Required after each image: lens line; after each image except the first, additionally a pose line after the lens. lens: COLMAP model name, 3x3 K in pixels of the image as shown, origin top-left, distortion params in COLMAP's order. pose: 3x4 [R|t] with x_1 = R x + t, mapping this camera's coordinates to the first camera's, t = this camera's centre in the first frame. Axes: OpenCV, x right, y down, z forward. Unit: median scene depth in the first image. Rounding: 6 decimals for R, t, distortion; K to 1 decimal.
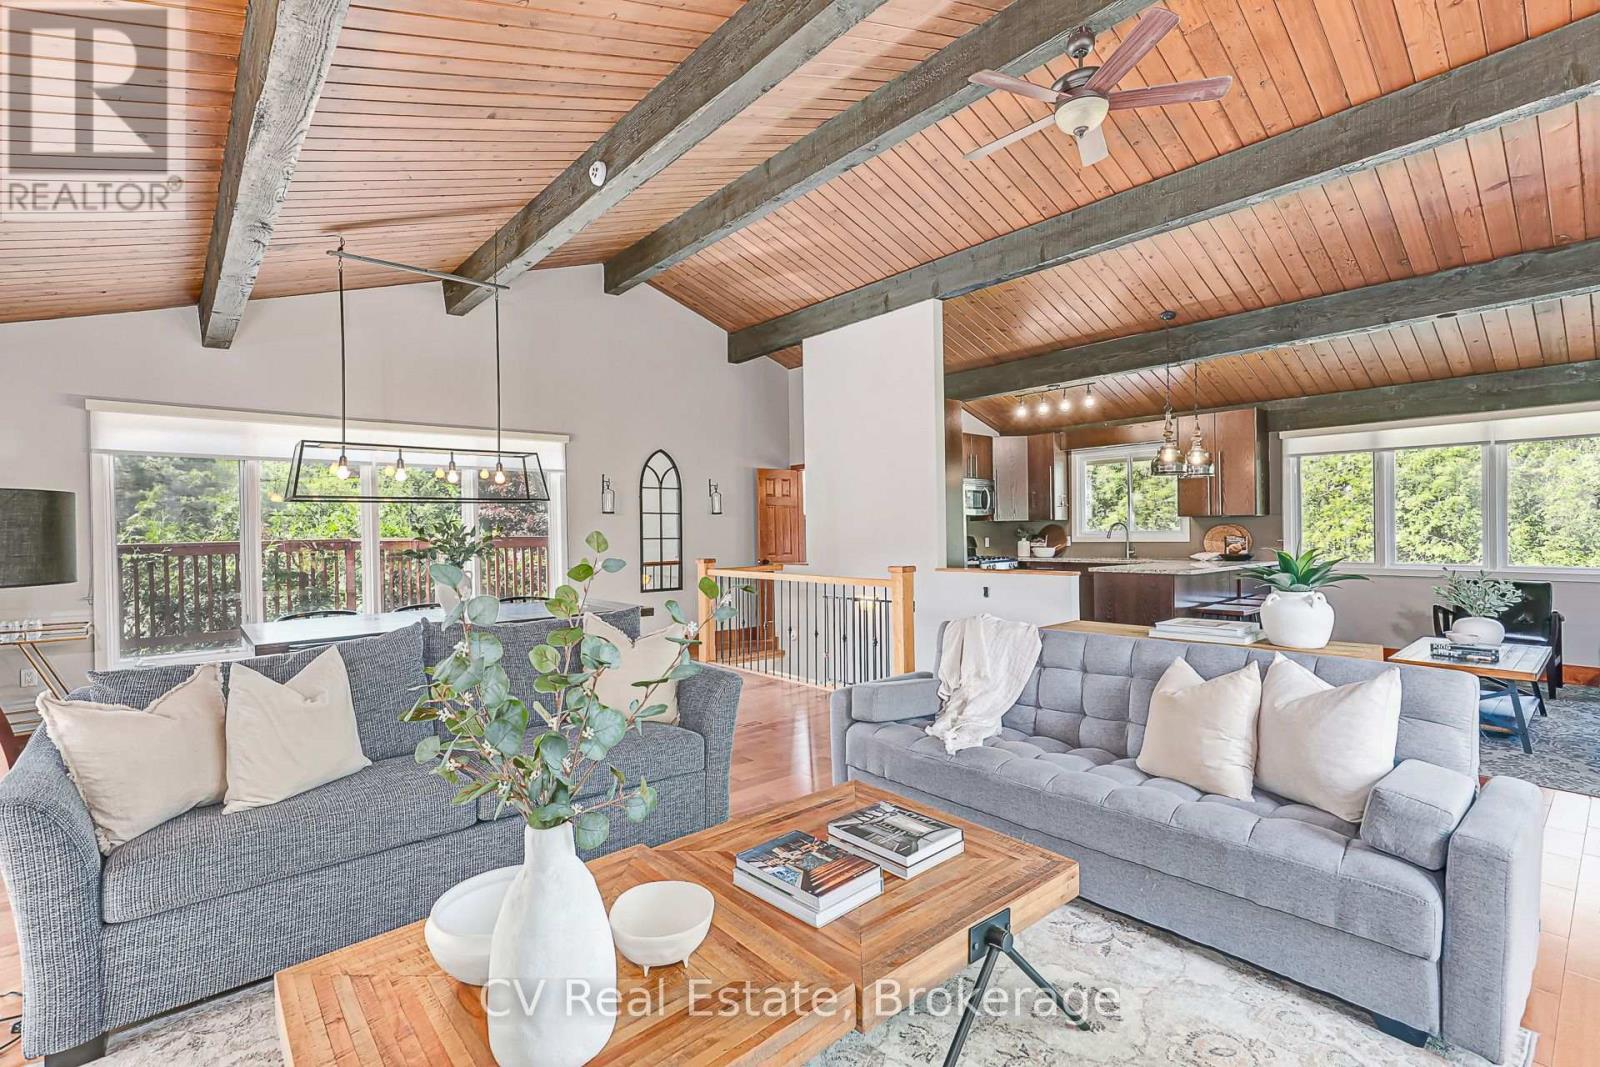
lens RADIAL K [[726.1, 0, 795.1], [0, 726.1, 535.1], [0, 0, 1]] dist [0.028163, 0.000845]
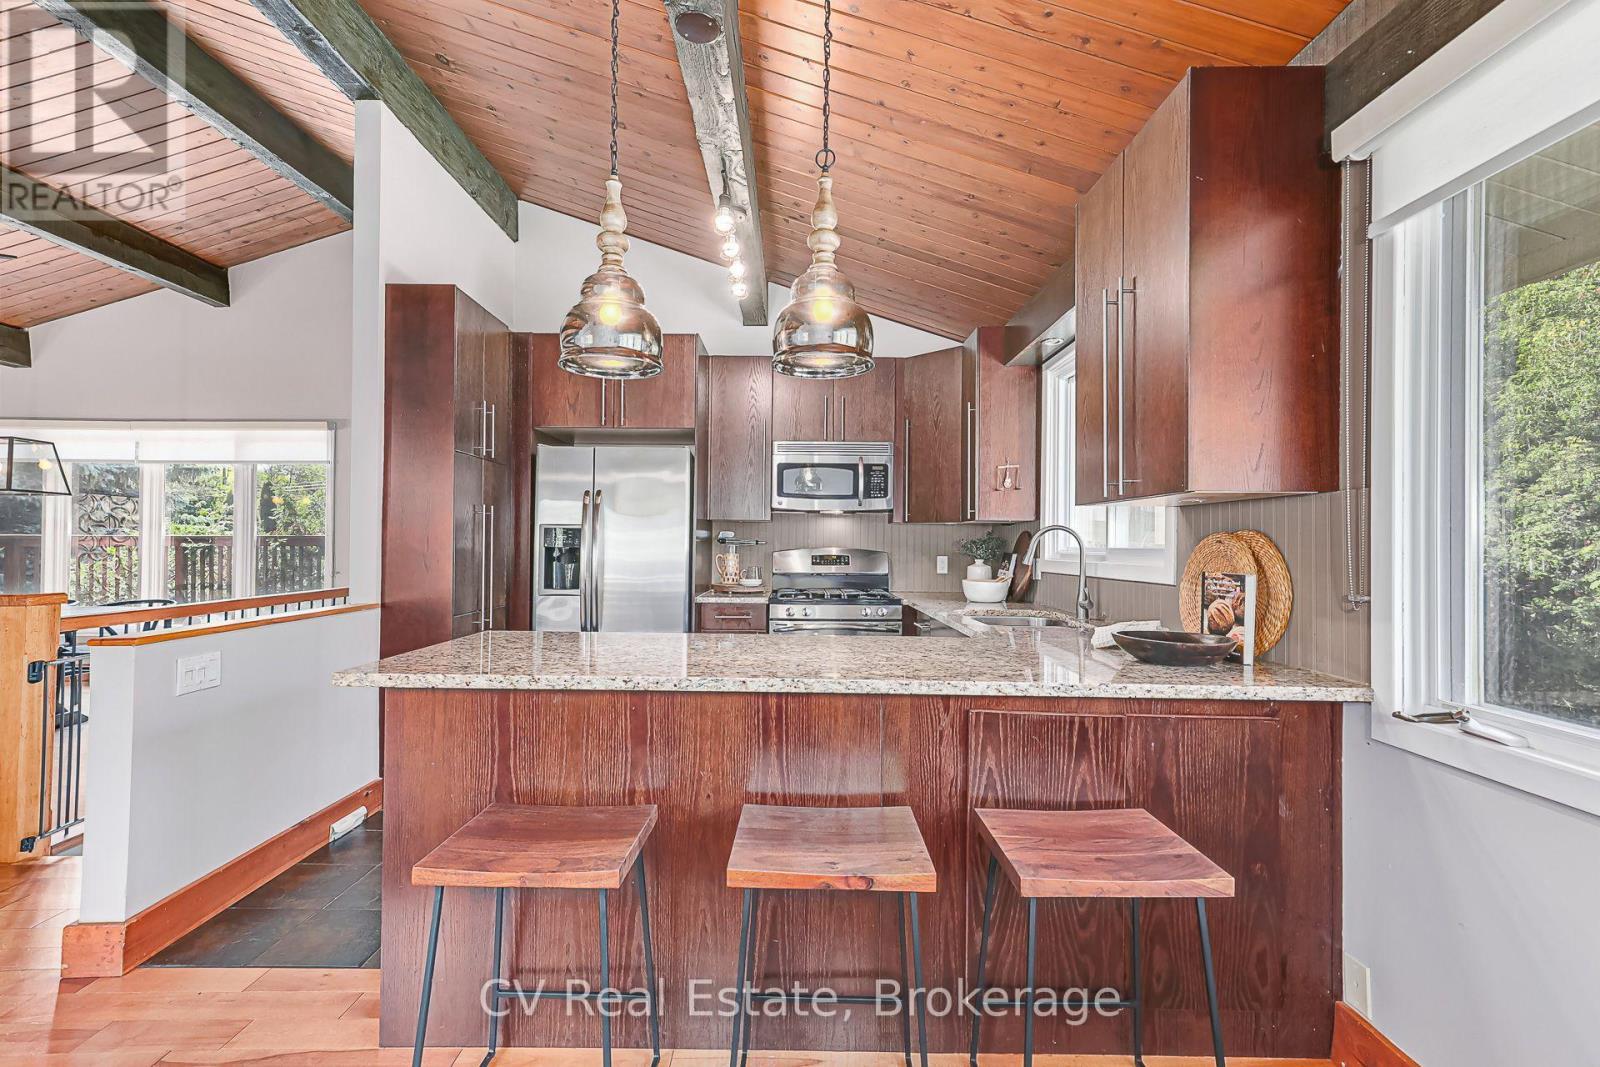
lens RADIAL K [[726.1, 0, 795.1], [0, 726.1, 535.1], [0, 0, 1]] dist [0.028163, 0.000845]
pose [[0.729041, 0.010744, -0.684385, 0.855799], [-0.021076, 0.999755, -0.006757, -0.008717], [0.684145, 0.019351, 0.729089, 0.890679]]
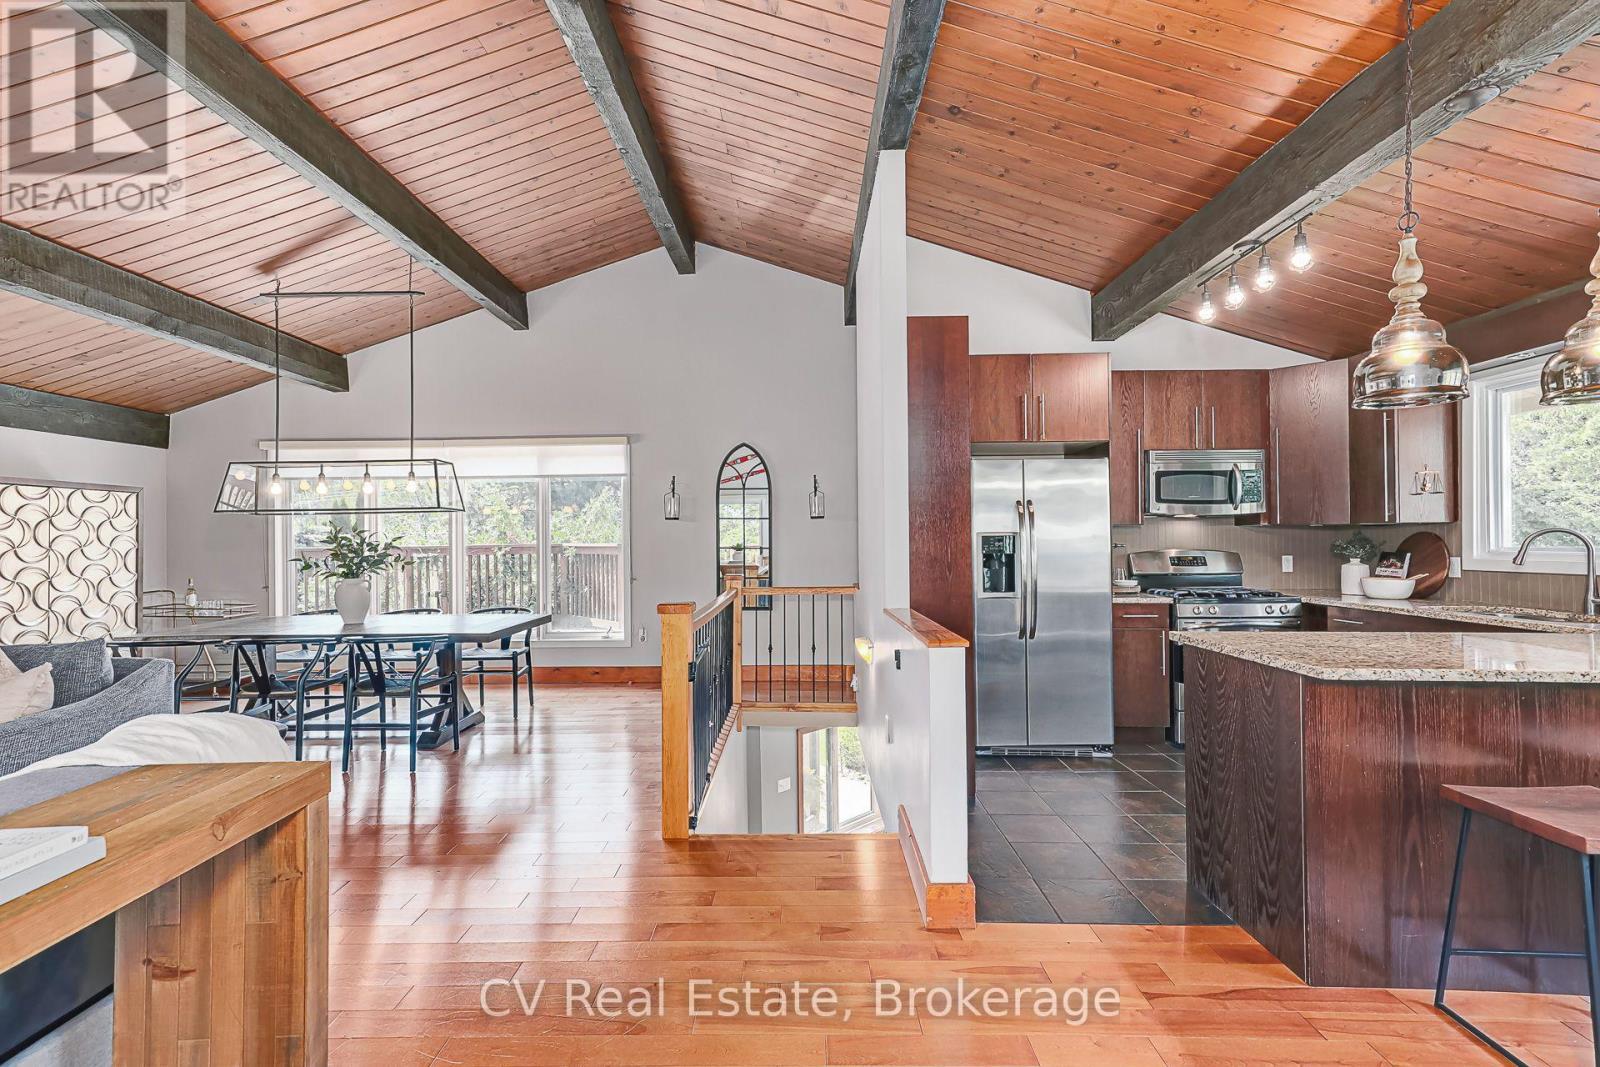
lens RADIAL K [[726.1, 0, 795.1], [0, 726.1, 535.1], [0, 0, 1]] dist [0.028163, 0.000845]
pose [[0.740777, 0.002907, -0.671745, 0.576610], [-0.006442, 0.999975, -0.002777, -0.012353], [0.671720, 0.006385, 0.740777, 0.559819]]
